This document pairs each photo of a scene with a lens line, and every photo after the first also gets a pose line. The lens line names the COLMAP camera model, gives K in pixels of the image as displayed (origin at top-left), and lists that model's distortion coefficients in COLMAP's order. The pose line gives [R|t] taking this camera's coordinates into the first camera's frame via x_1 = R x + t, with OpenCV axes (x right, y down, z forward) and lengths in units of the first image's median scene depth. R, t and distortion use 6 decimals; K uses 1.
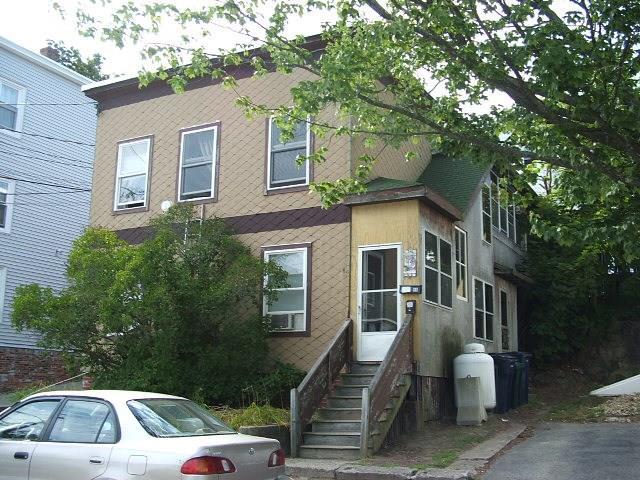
lens RADIAL K [[746.2, 0, 319.8], [0, 746.2, 240.1], [0, 0, 1]] dist [-0.131957, 0.000000]
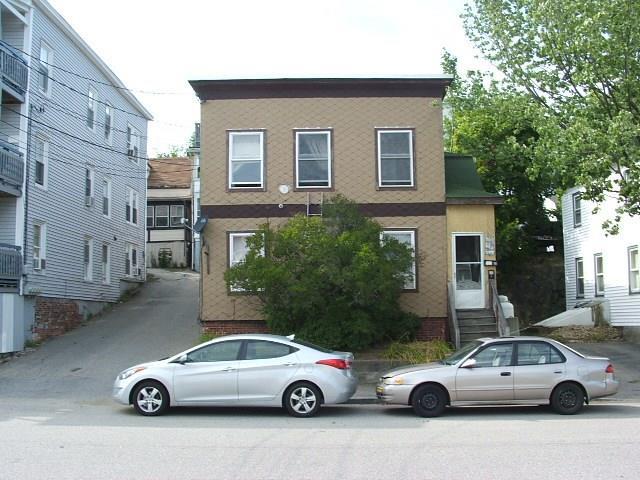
lens RADIAL K [[746.2, 0, 321.0], [0, 746.2, 241.1], [0, 0, 1]] dist [-0.131957, 0.000000]
pose [[0.900115, 0.023387, 0.435024, -0.761633], [-0.066917, 0.994130, 0.085015, -0.076215], [-0.430482, -0.105634, 0.896397, -0.203327]]
